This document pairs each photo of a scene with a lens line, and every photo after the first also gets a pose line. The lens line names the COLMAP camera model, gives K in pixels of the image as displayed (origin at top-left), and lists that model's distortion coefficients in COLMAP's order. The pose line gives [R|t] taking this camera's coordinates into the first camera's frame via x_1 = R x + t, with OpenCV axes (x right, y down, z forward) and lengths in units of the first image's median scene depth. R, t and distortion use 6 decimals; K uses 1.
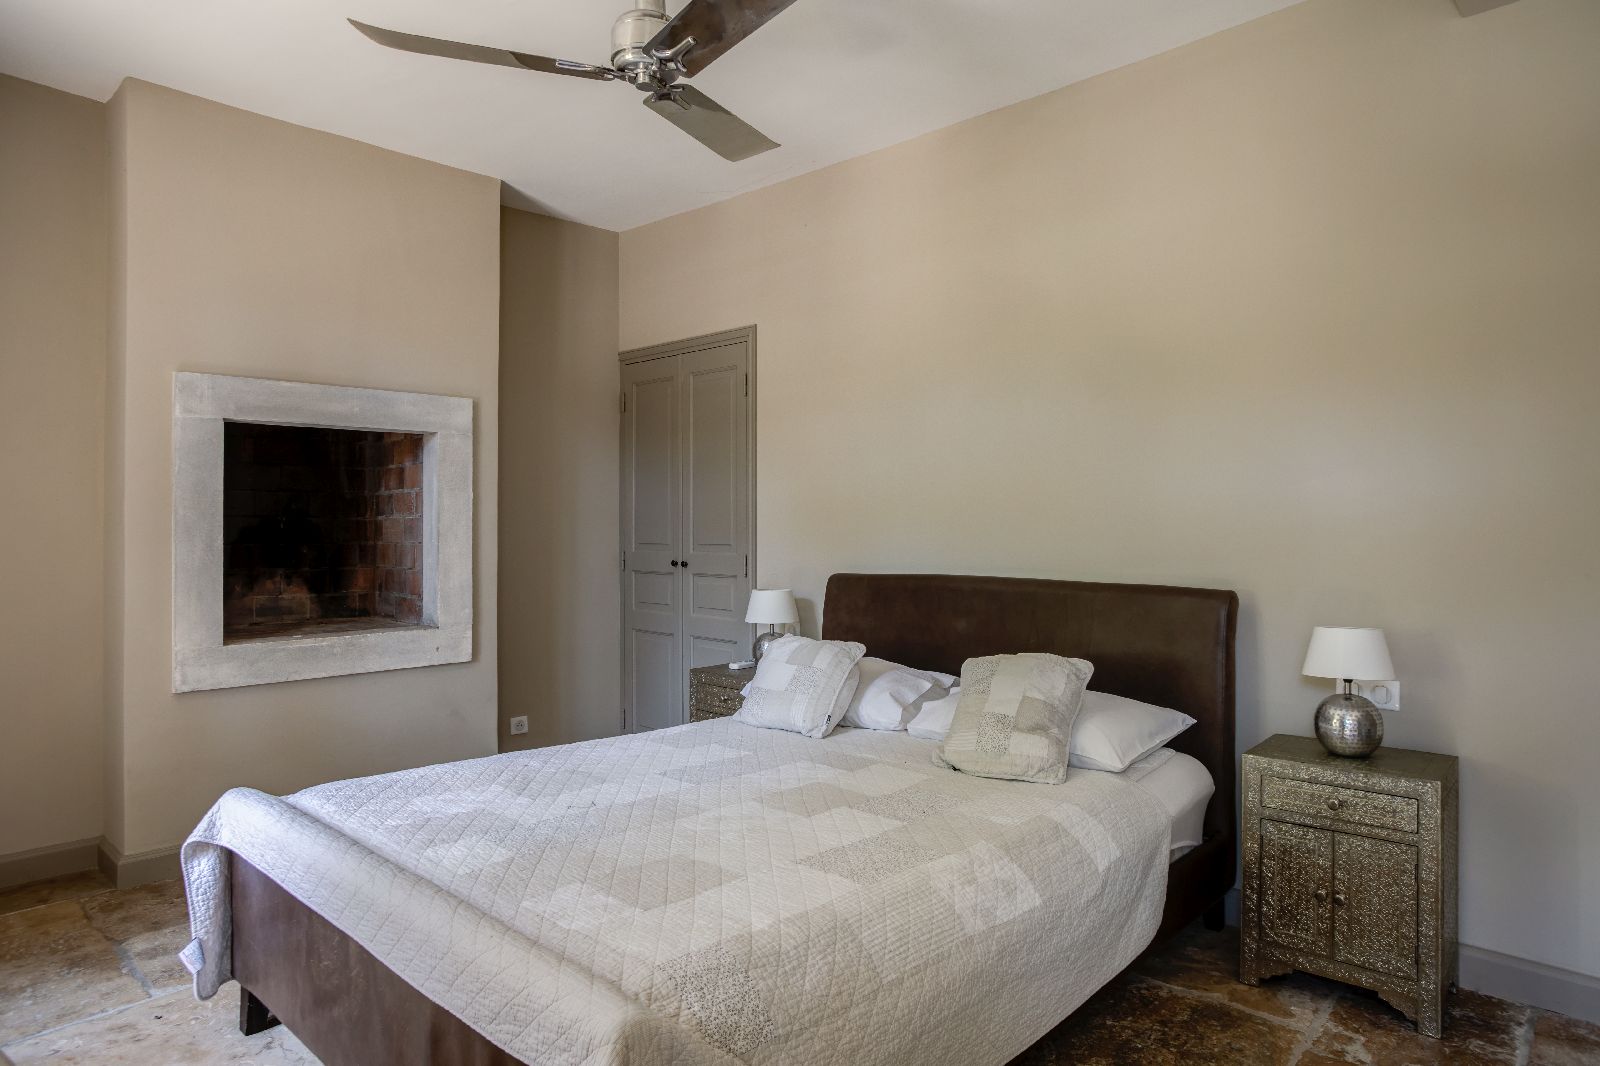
lens RADIAL K [[1019.6, 0, 803.6], [0, 1019.6, 530.7], [0, 0, 1]] dist [-0.002026, -0.000142]
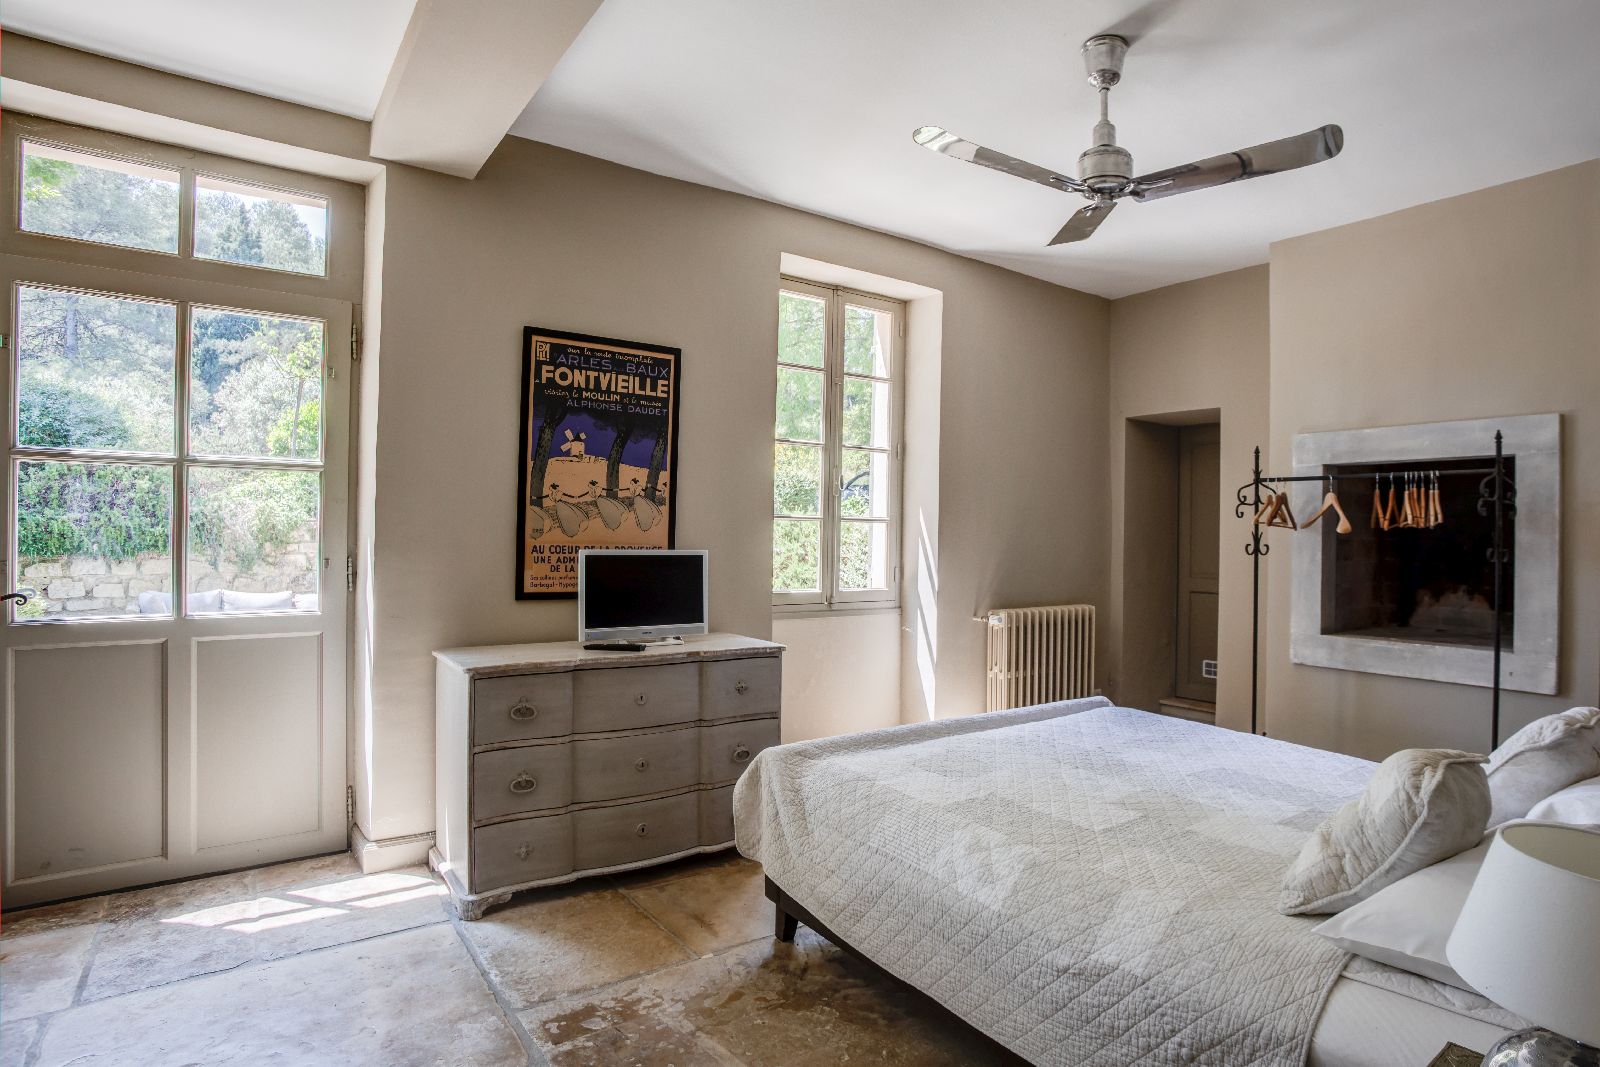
lens RADIAL K [[841.7, 0, 802.9], [0, 841.7, 534.1], [0, 0, 1]] dist [-0.031799, 0.003547]
pose [[-0.212639, -0.003456, -0.977125, 0.636416], [-0.020989, 0.999779, 0.001031, -0.005920], [0.976905, 0.020728, -0.212665, 0.565676]]
